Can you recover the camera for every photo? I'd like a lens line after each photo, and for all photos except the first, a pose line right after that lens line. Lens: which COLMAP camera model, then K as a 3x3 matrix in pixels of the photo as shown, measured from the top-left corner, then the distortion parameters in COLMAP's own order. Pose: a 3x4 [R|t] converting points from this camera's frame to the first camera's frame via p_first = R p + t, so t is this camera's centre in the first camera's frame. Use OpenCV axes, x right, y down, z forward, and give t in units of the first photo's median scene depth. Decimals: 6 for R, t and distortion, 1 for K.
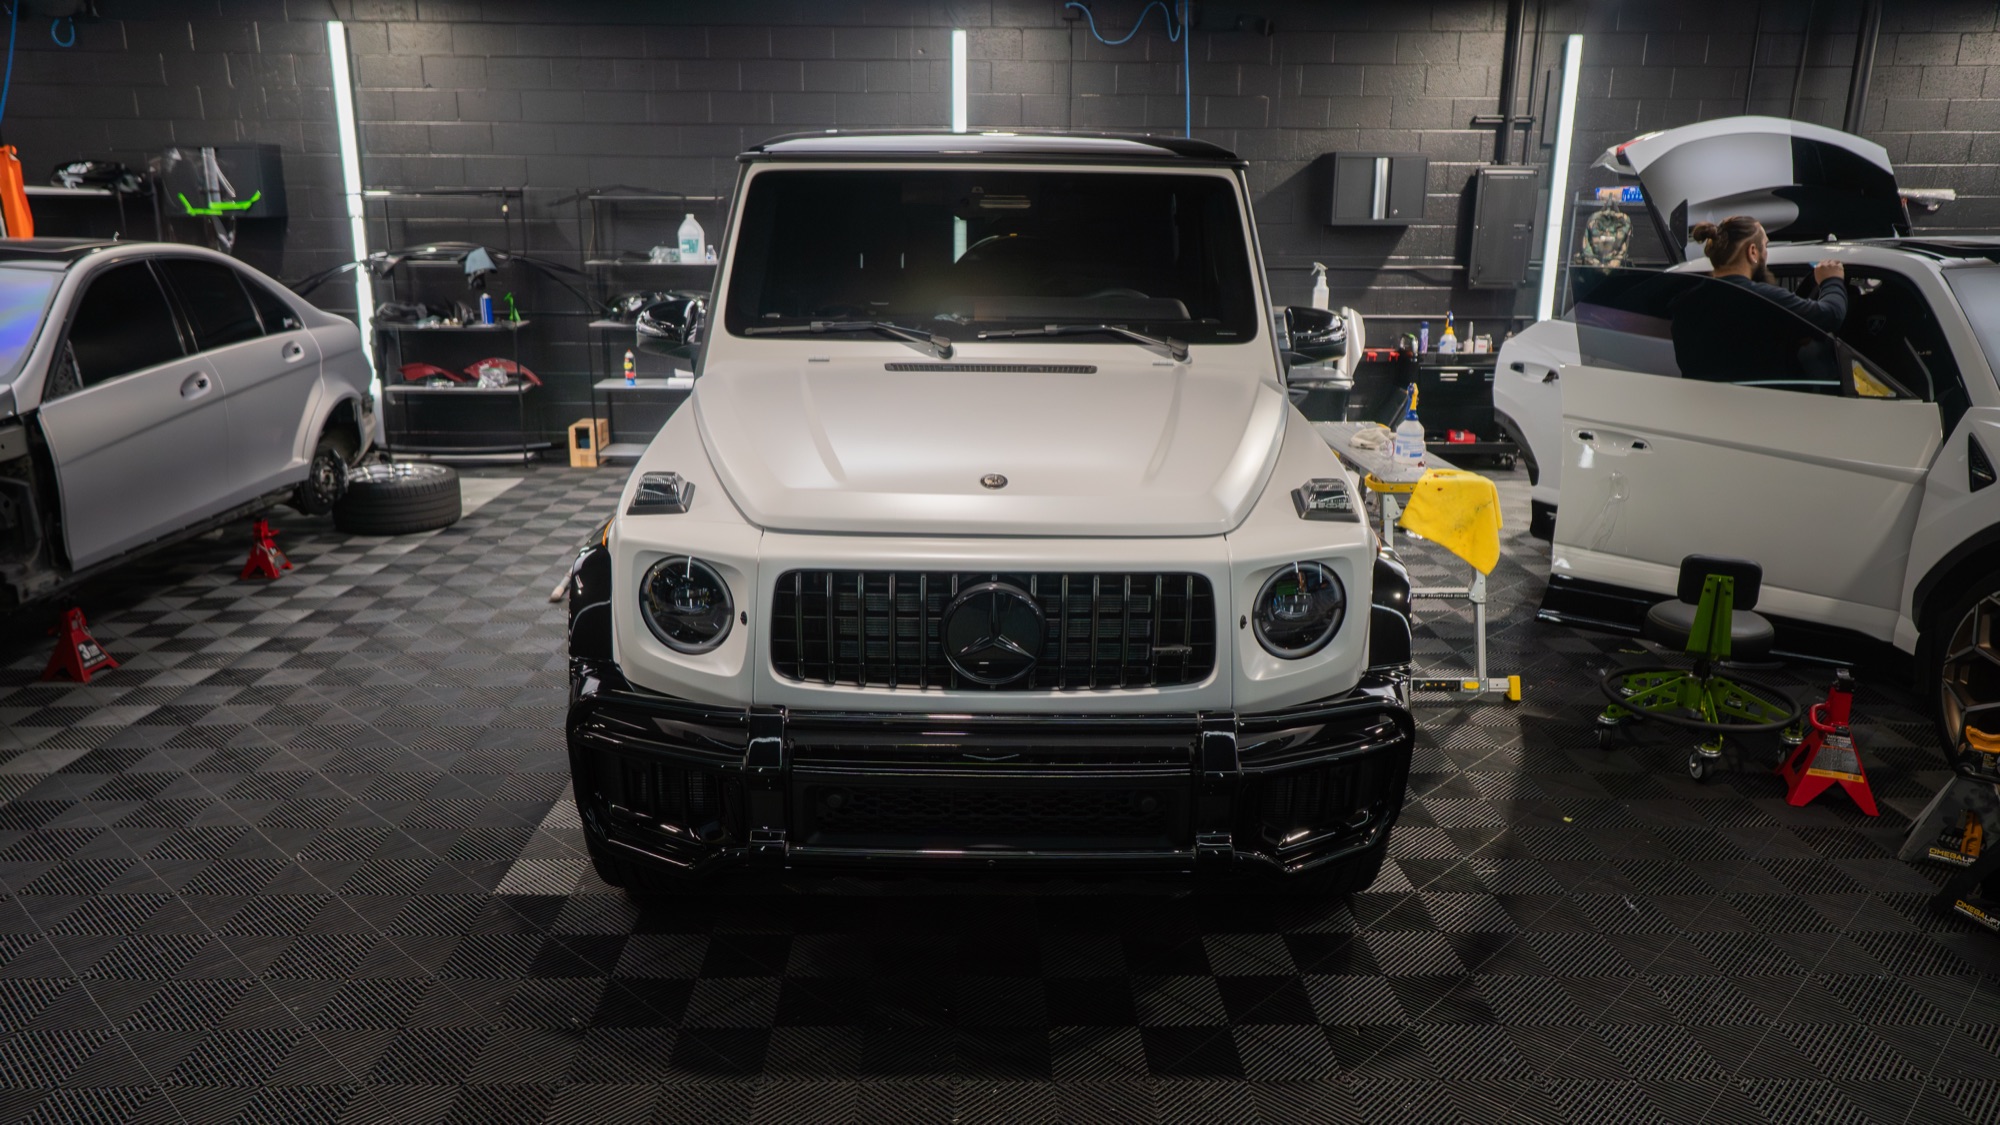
lens RADIAL K [[1393.3, 0, 1000.0], [0, 1393.3, 562.5], [0, 0, 1]] dist [0.006853, 0.002427]
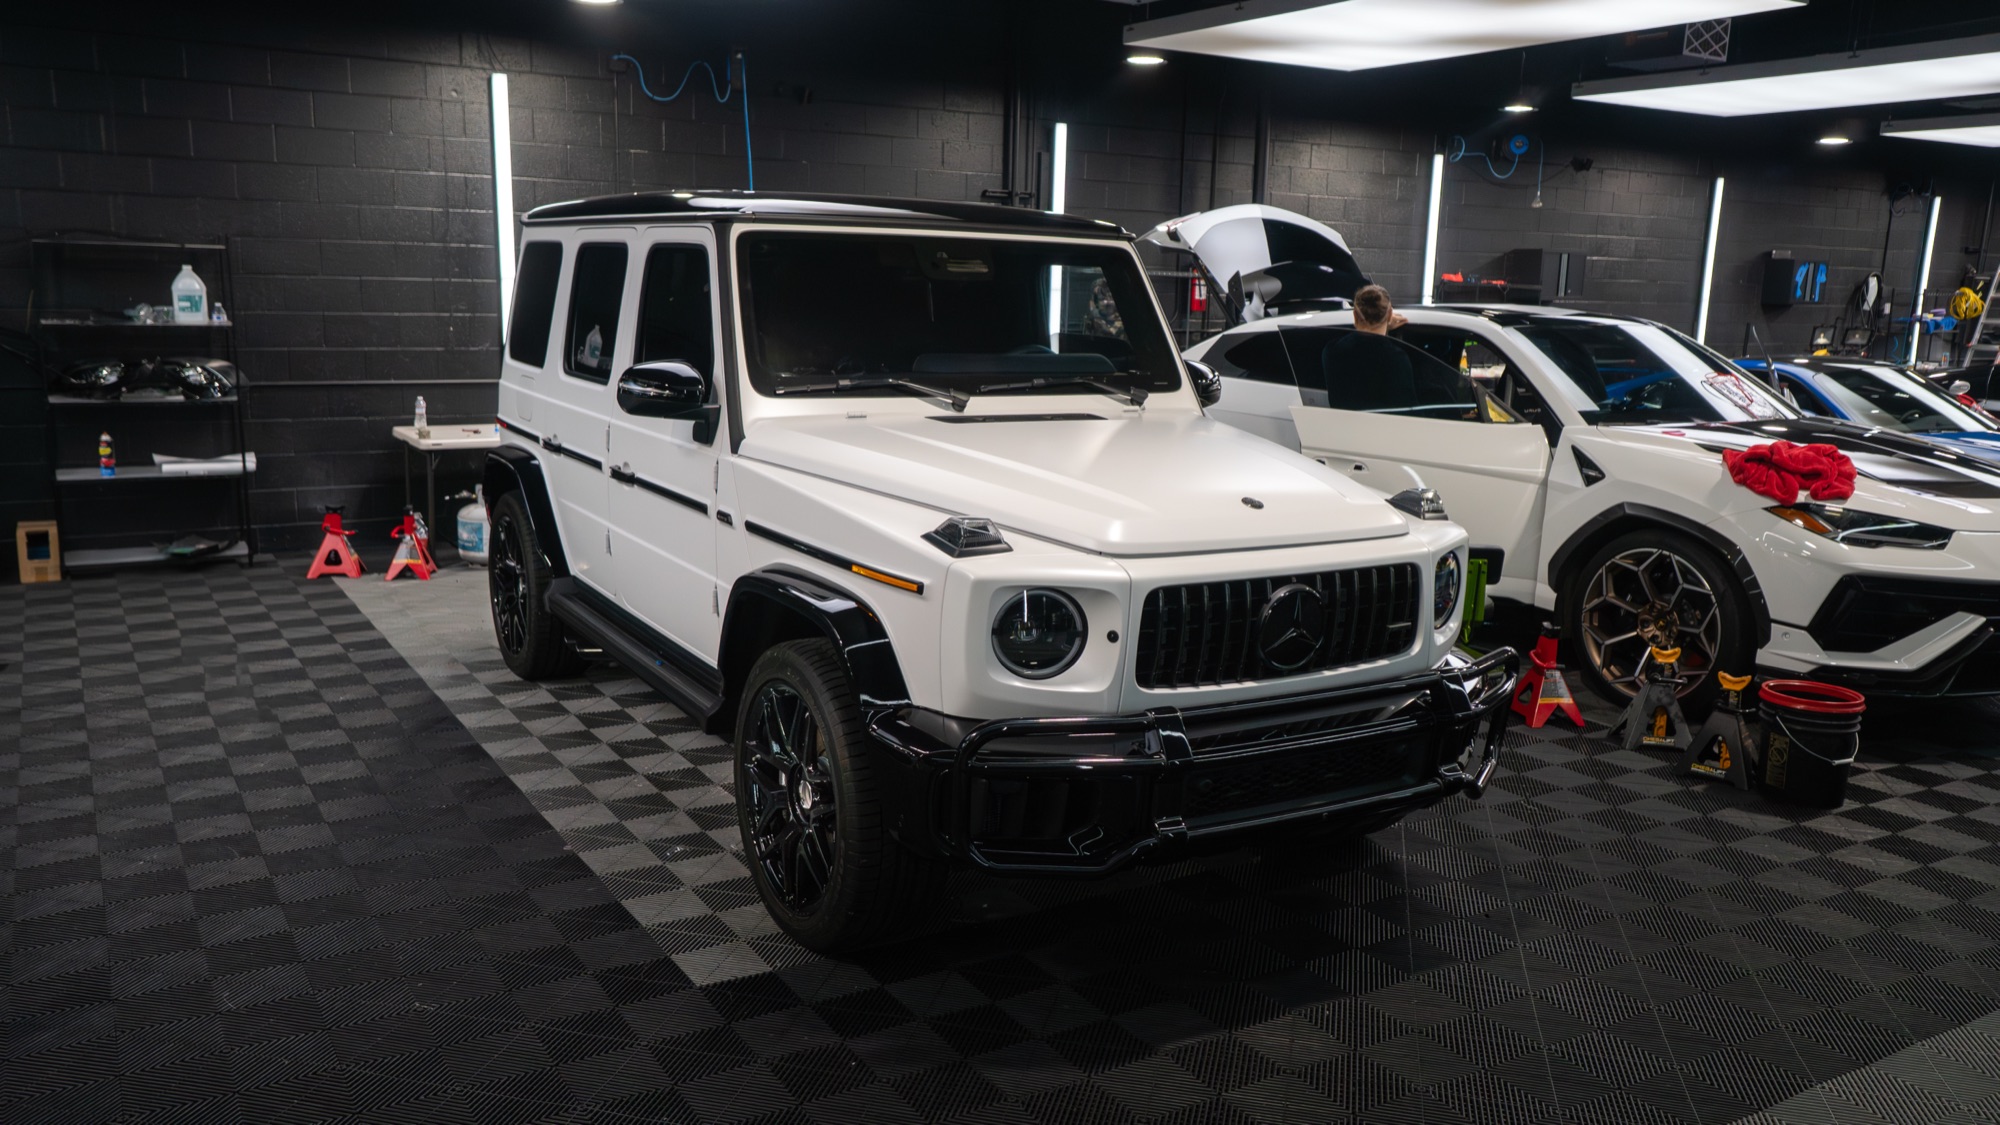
lens RADIAL K [[1513.1, 0, 1000.0], [0, 1513.1, 562.5], [0, 0, 1]] dist [-0.002230, 0.052732]
pose [[0.863155, -0.079795, 0.498593, -0.531940], [0.107606, 0.993821, -0.027234, 0.002678], [-0.493339, 0.077159, 0.866408, -0.006754]]
